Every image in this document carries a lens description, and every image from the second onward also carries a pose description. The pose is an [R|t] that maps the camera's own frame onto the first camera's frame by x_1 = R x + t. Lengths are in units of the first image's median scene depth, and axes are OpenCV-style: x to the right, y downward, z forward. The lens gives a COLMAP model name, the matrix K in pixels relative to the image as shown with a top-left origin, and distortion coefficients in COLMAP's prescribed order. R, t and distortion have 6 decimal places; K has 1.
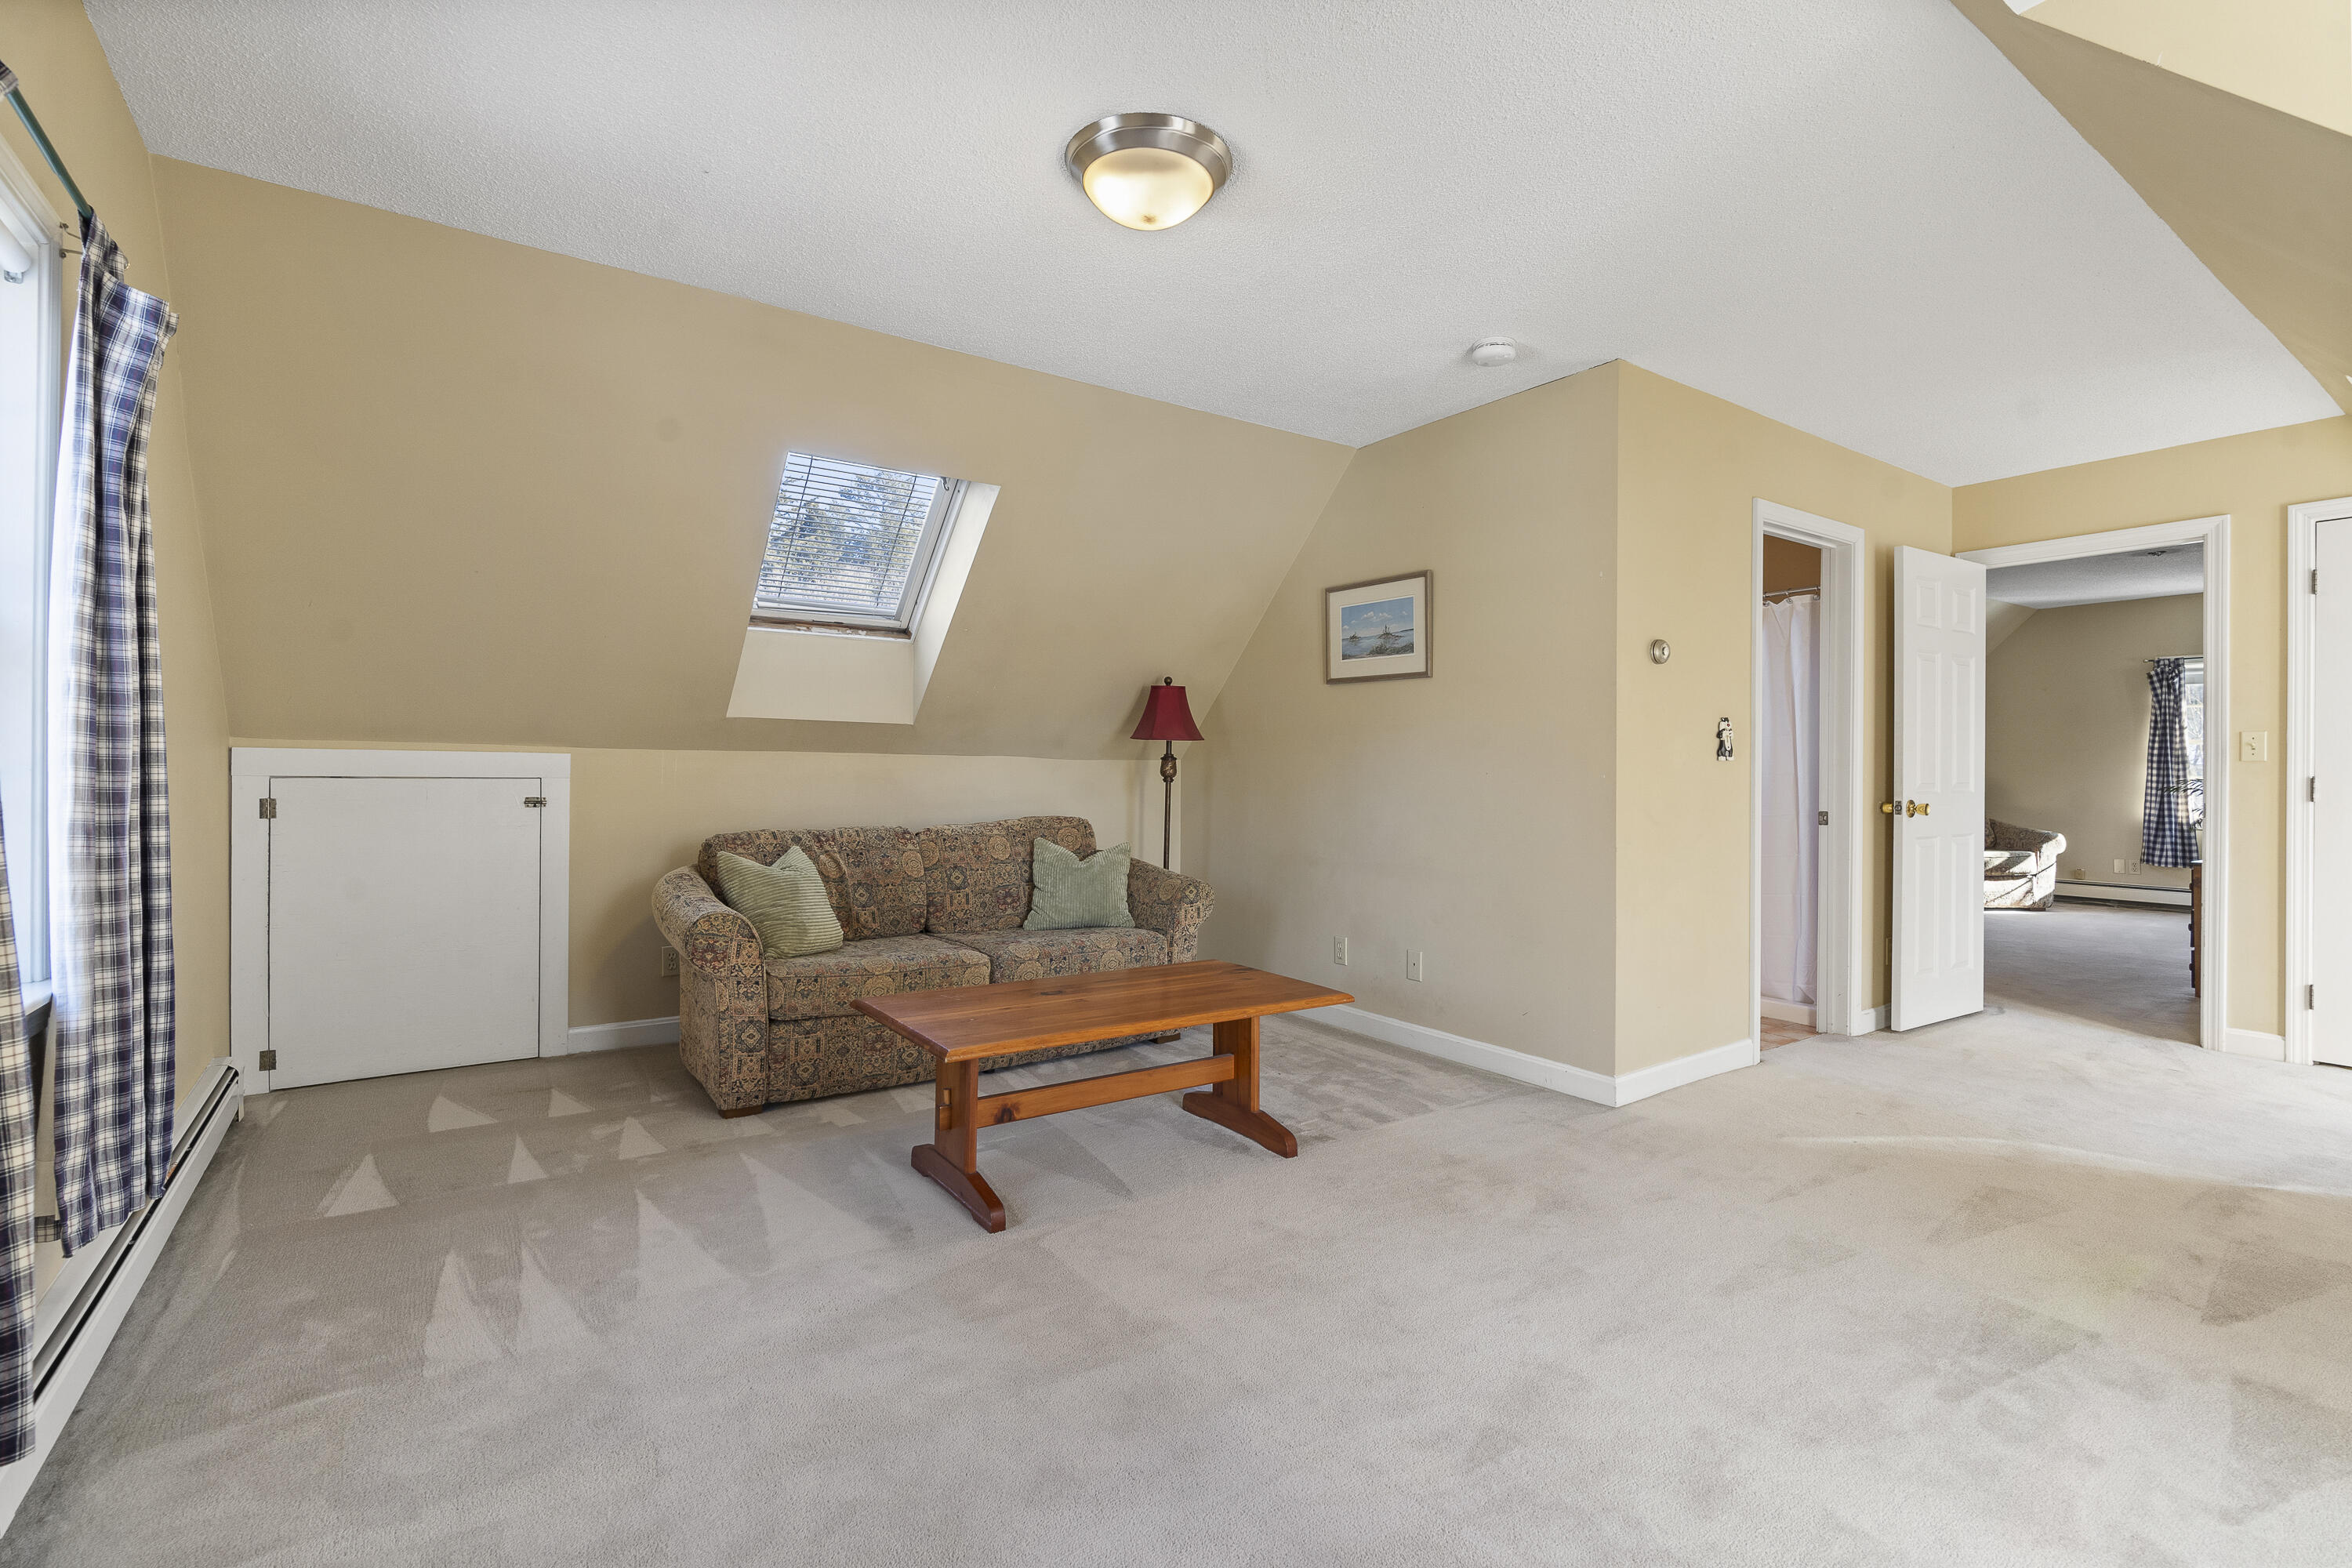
lens RADIAL K [[1072.4, 0, 1181.2], [0, 1072.4, 773.2], [0, 0, 1]] dist [-0.006155, 0.001877]
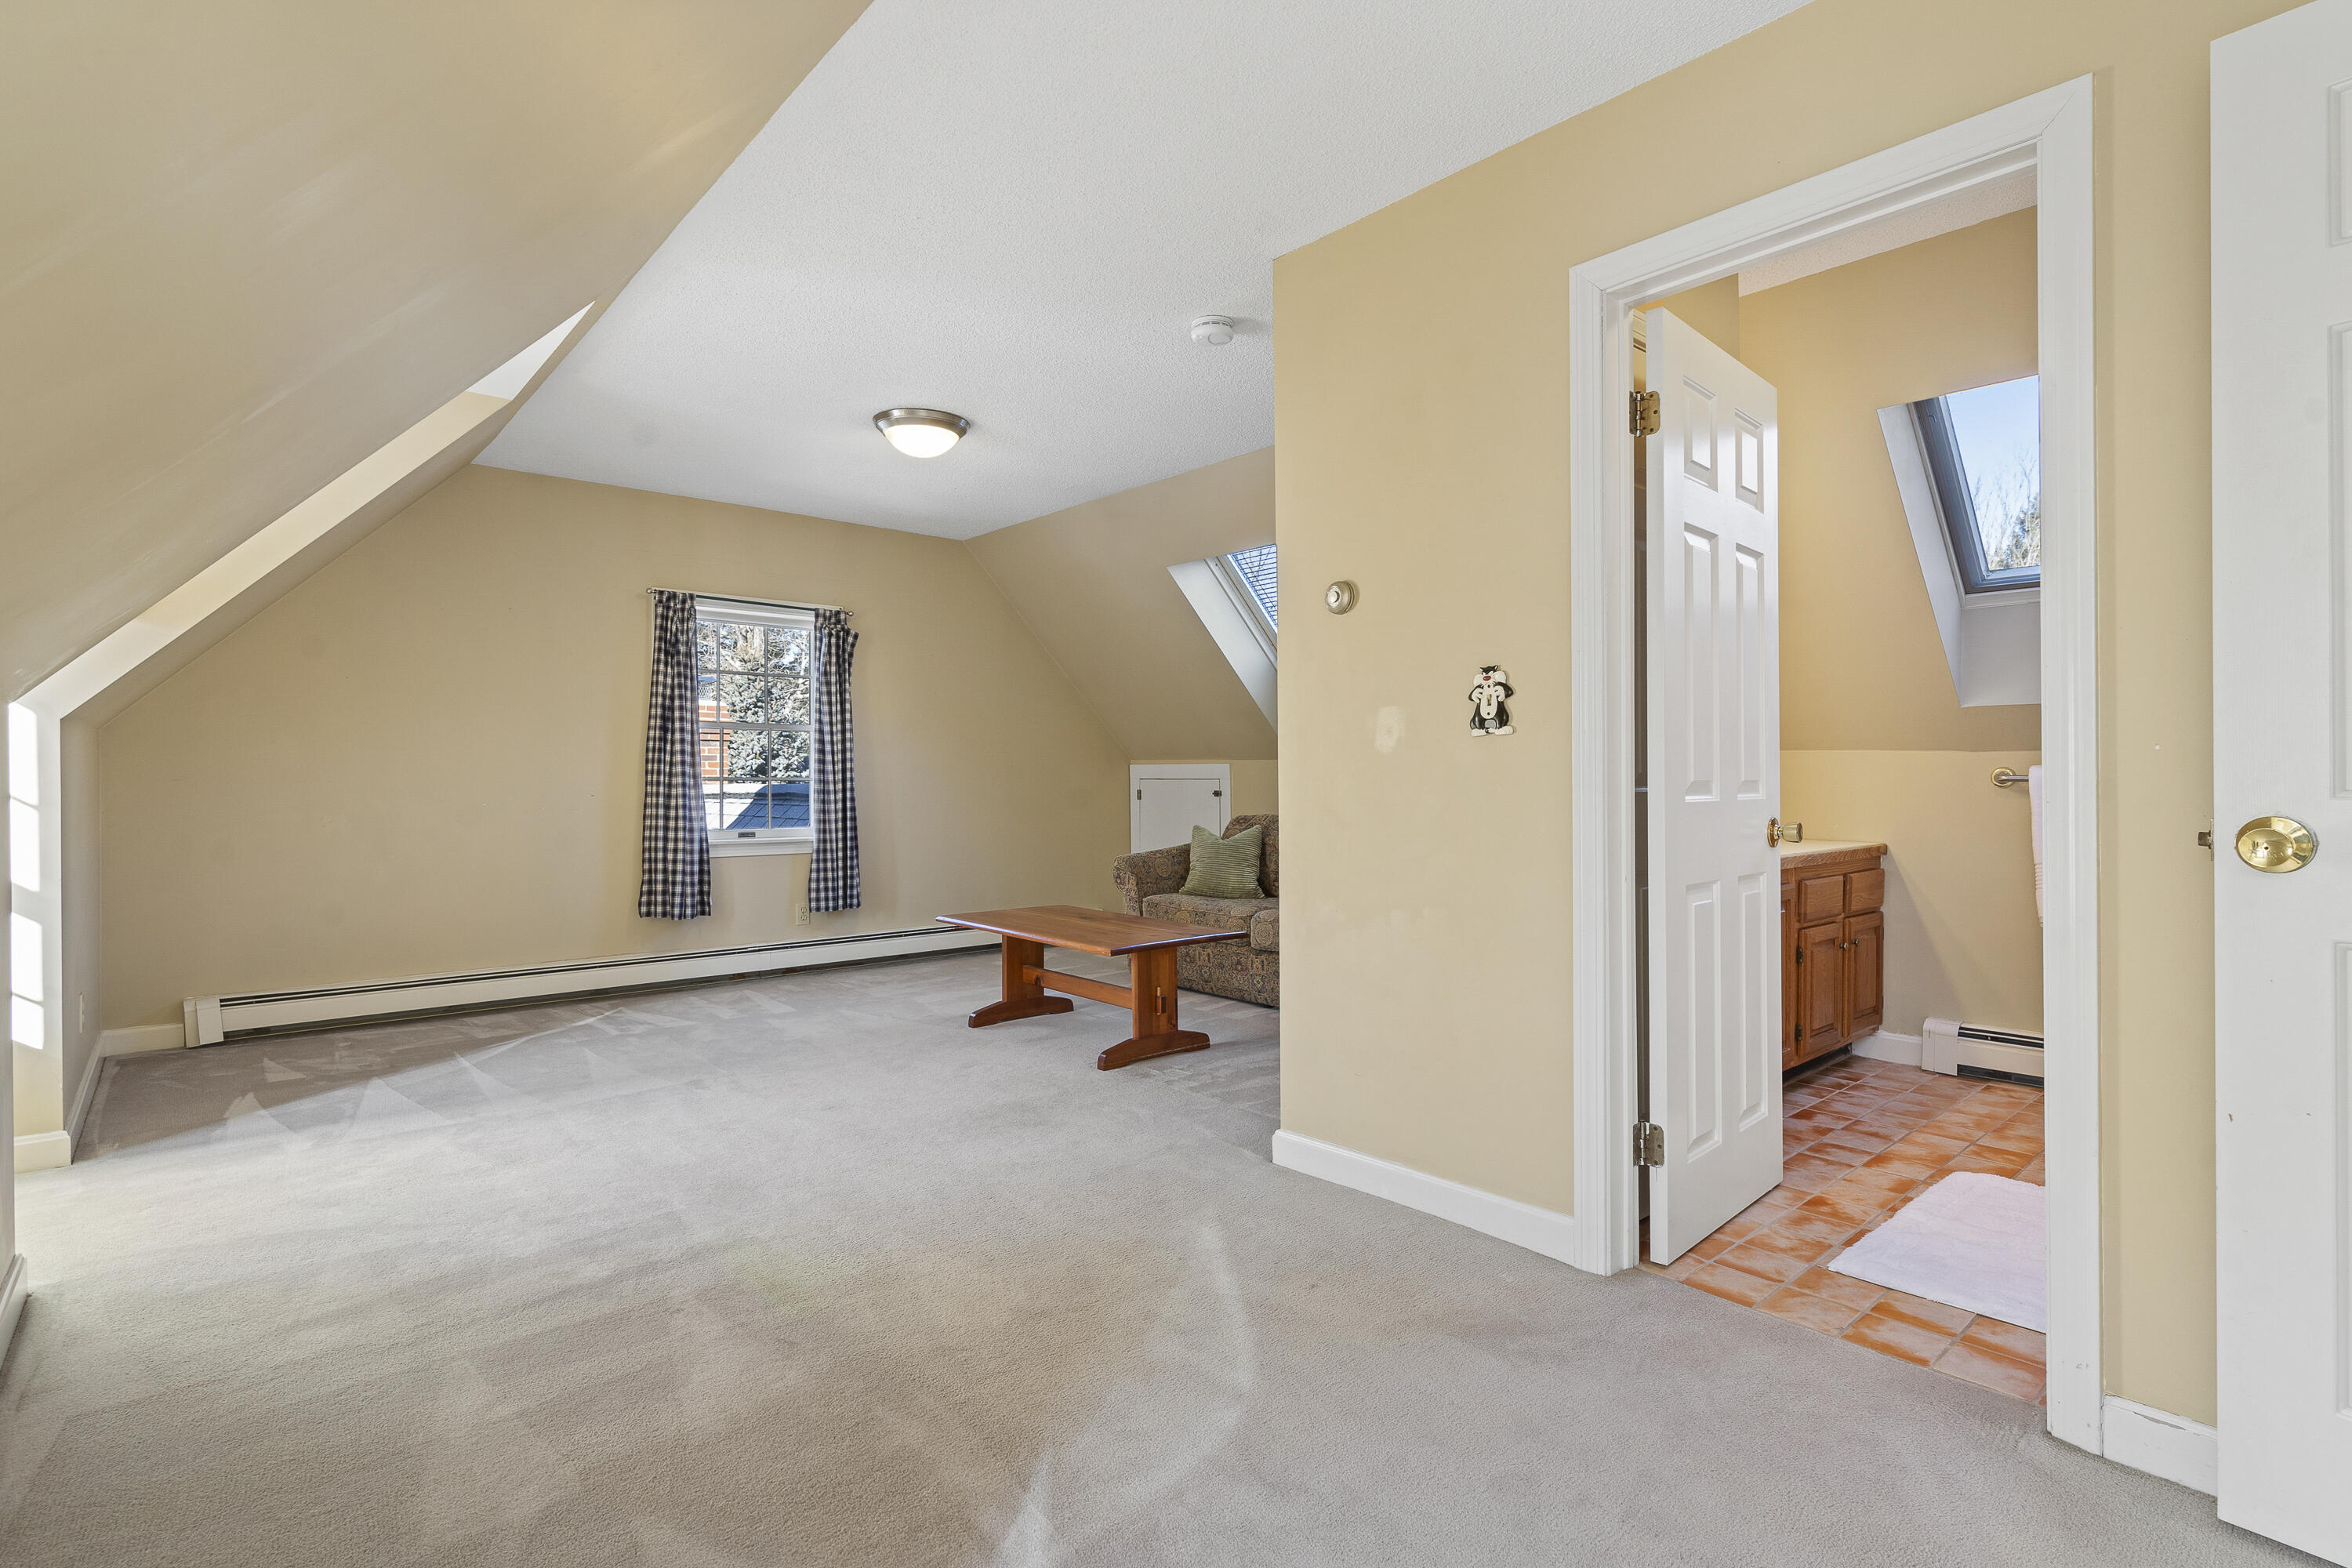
lens RADIAL K [[1072.4, 0, 1165.9], [0, 1072.4, 775.0], [0, 0, 1]] dist [-0.006155, 0.001877]
pose [[0.099993, -0.011513, -0.994922, 1.058038], [0.010529, 0.999889, -0.010512, 0.015205], [0.994932, -0.009424, 0.100103, 0.749601]]
